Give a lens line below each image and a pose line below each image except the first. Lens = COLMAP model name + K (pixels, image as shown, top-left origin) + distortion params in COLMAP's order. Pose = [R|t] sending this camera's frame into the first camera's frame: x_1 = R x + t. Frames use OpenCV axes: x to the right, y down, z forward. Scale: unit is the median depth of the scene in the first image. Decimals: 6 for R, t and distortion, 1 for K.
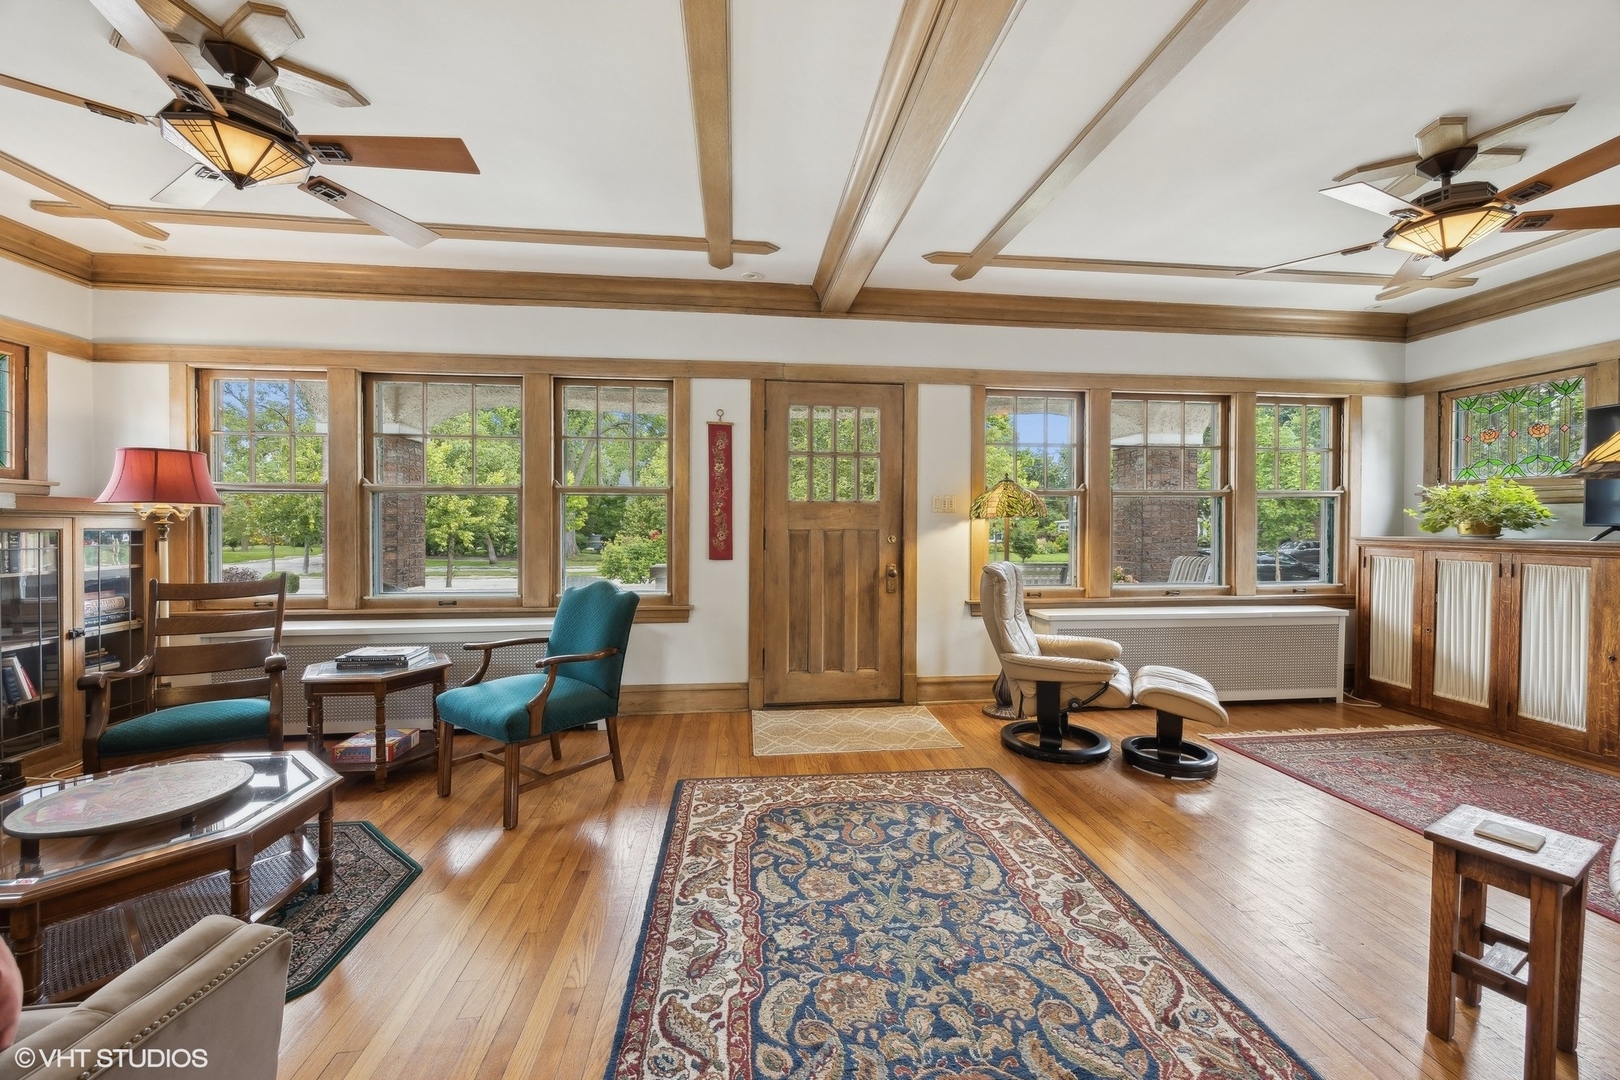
lens RADIAL K [[630.3, 0, 810.2], [0, 630.3, 532.0], [0, 0, 1]] dist [-0.001933, -0.000046]
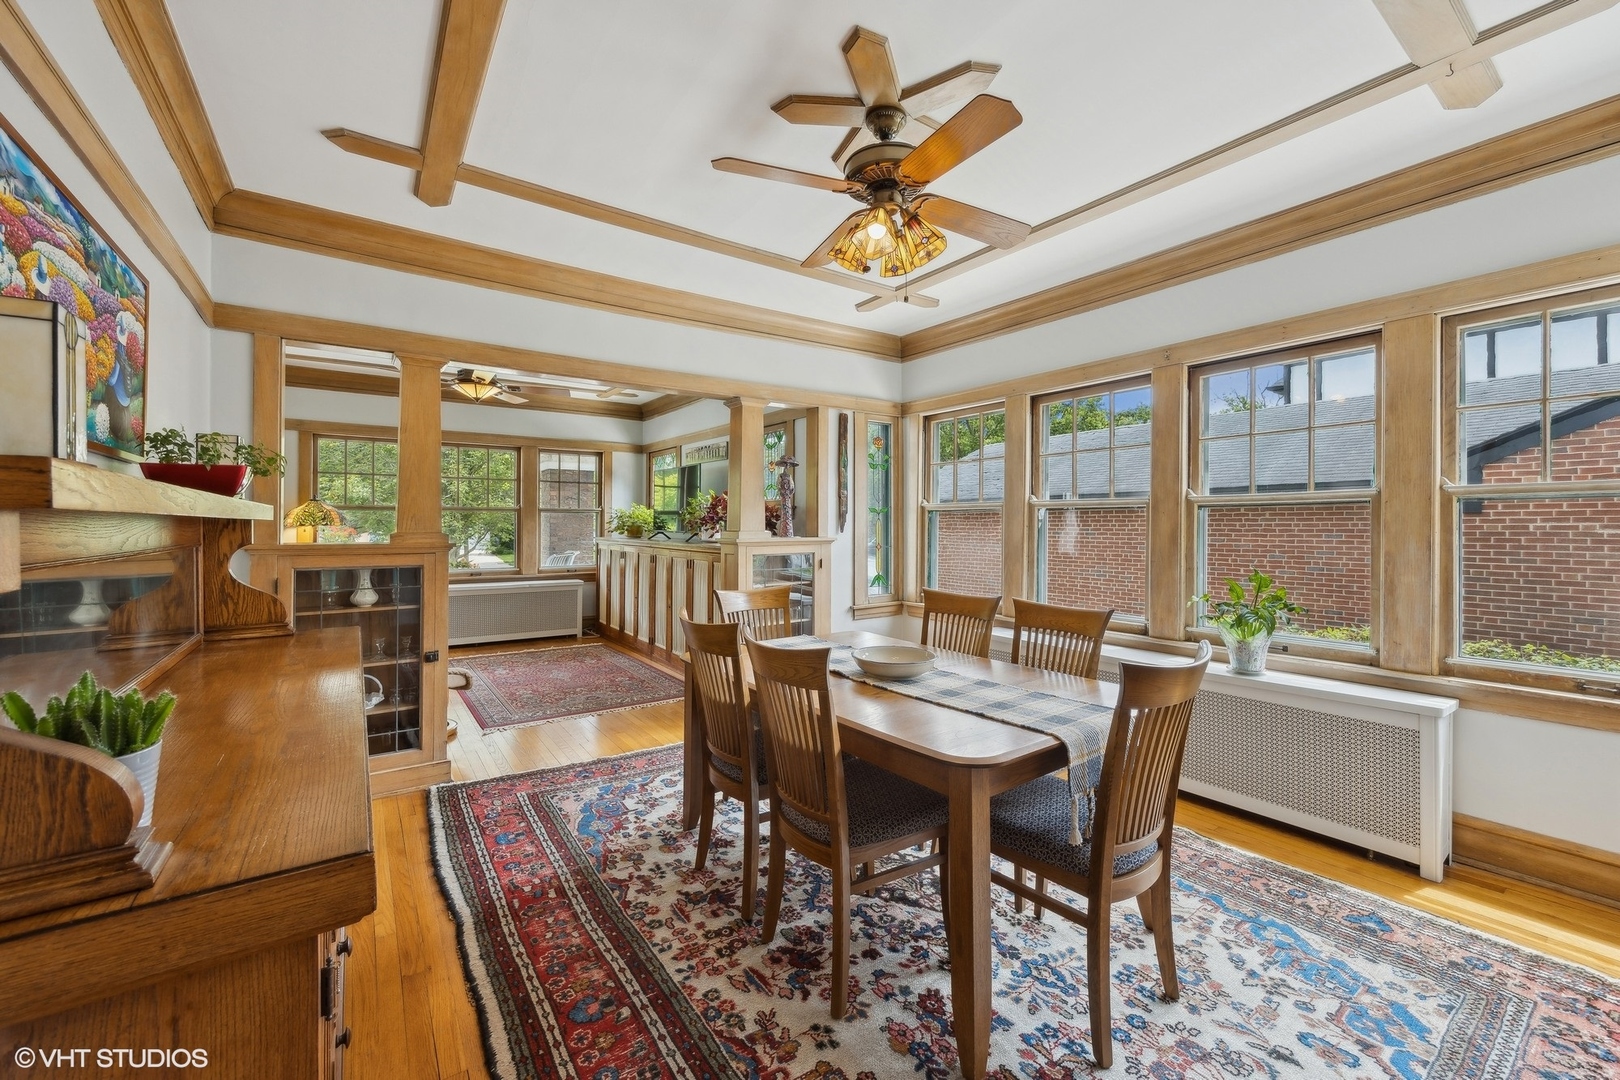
lens RADIAL K [[640.2, 0, 806.3], [0, 640.2, 518.1], [0, 0, 1]] dist [-0.000876, 0.000046]
pose [[0.883269, 0.005467, 0.468835, 0.615849], [0.003113, 0.999842, -0.017524, -0.011422], [-0.468856, 0.016938, 0.883112, -0.826879]]
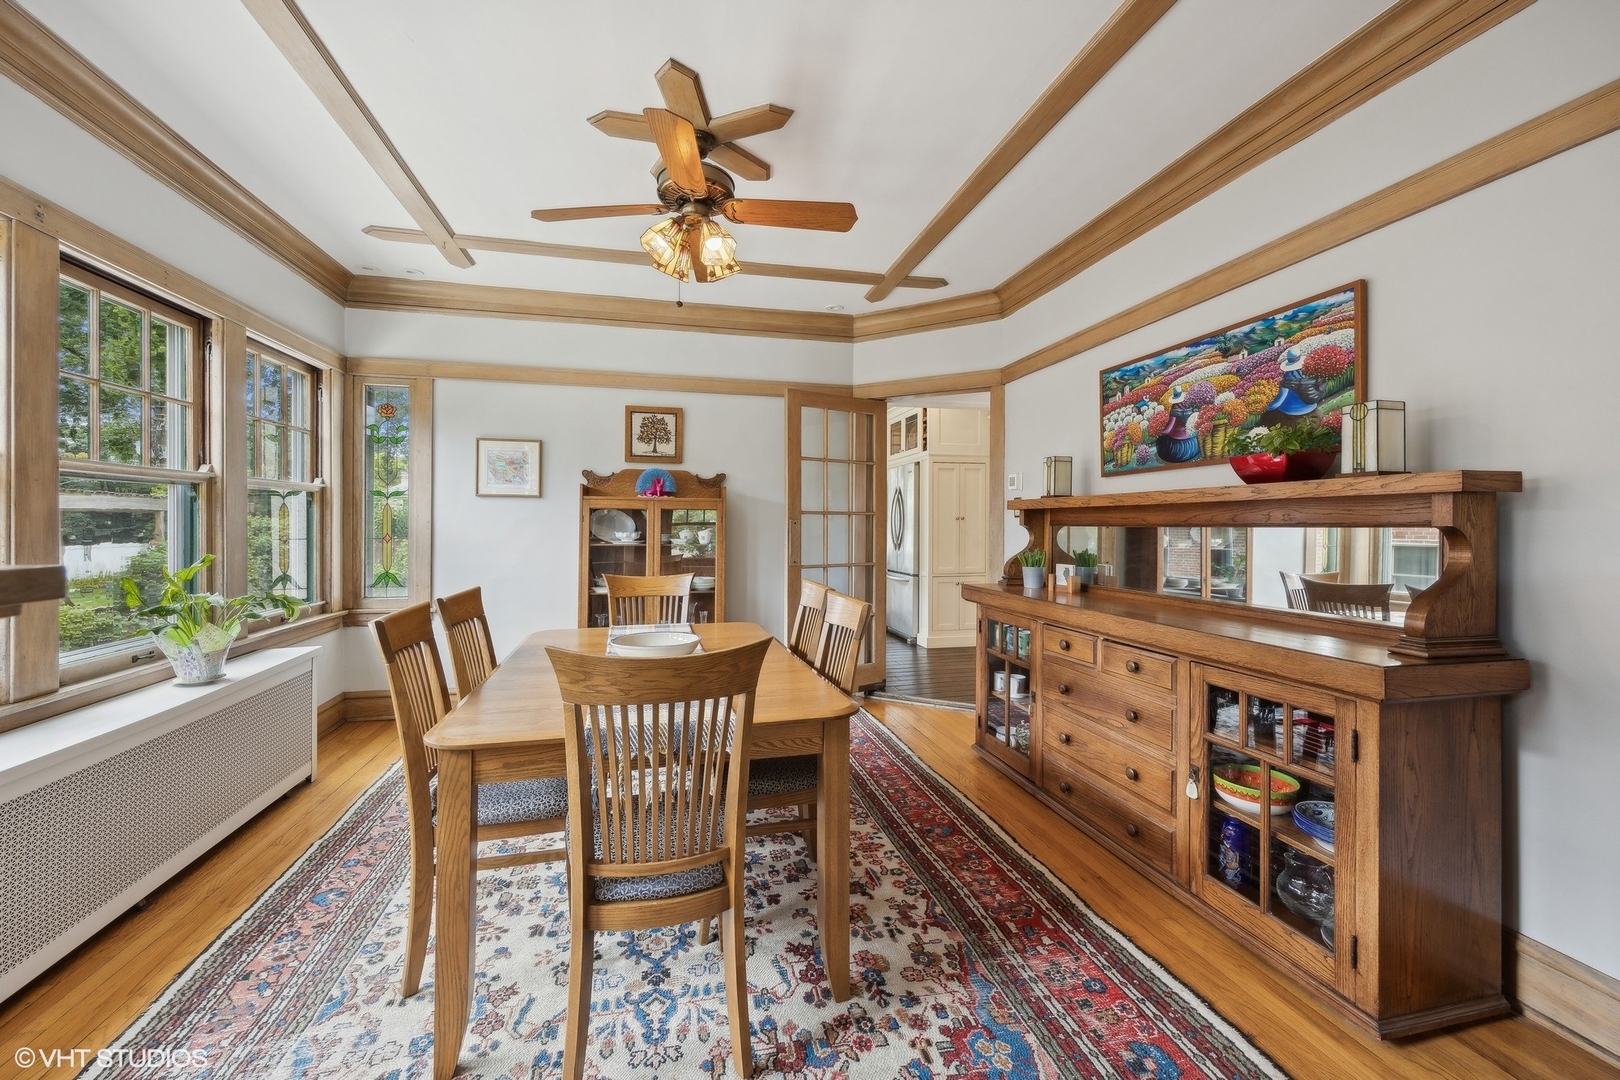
lens RADIAL K [[640.2, 0, 806.3], [0, 640.2, 518.1], [0, 0, 1]] dist [-0.000876, 0.000046]
pose [[-0.994548, -0.002734, -0.104244, 0.890451], [-0.002518, 0.999994, -0.002202, -0.003965], [0.104249, -0.001928, -0.994549, 0.242515]]
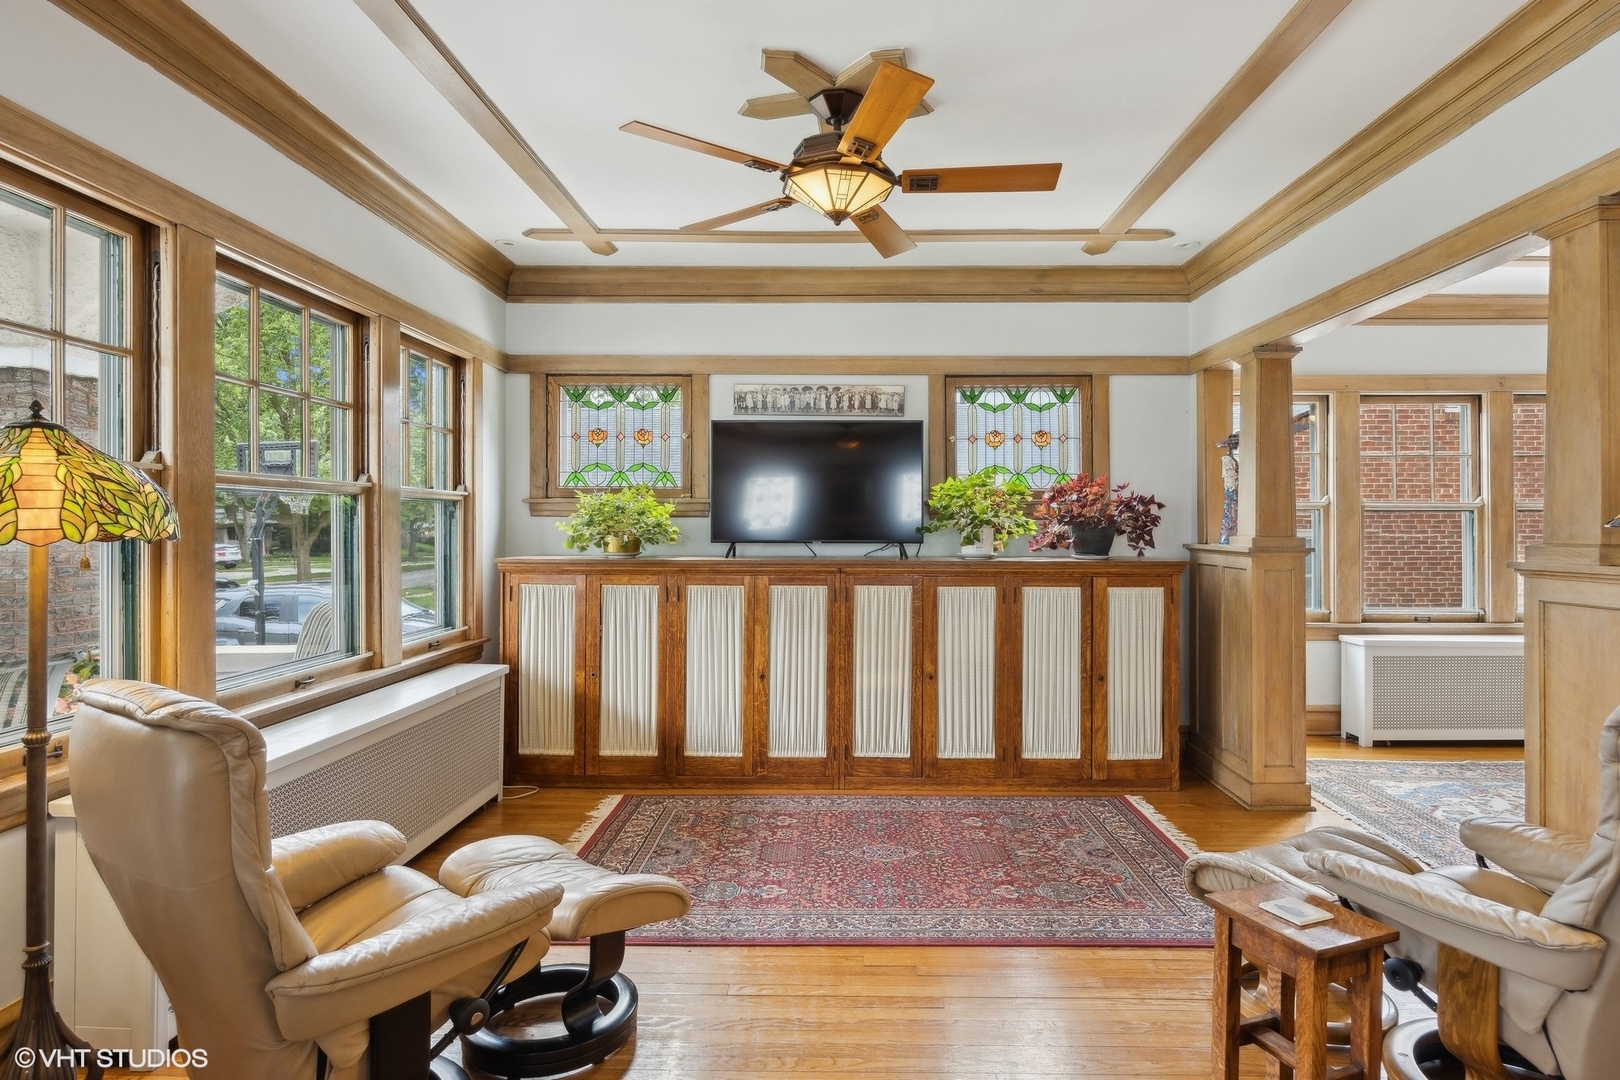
lens RADIAL K [[888.7, 0, 833.5], [0, 888.7, 528.3], [0, 0, 1]] dist [-0.000090, -0.000524]
pose [[0.137207, -0.002172, 0.990540, -0.078577], [0.010987, 0.999939, 0.000671, -0.025581], [-0.990482, 0.010791, 0.137222, 0.533010]]
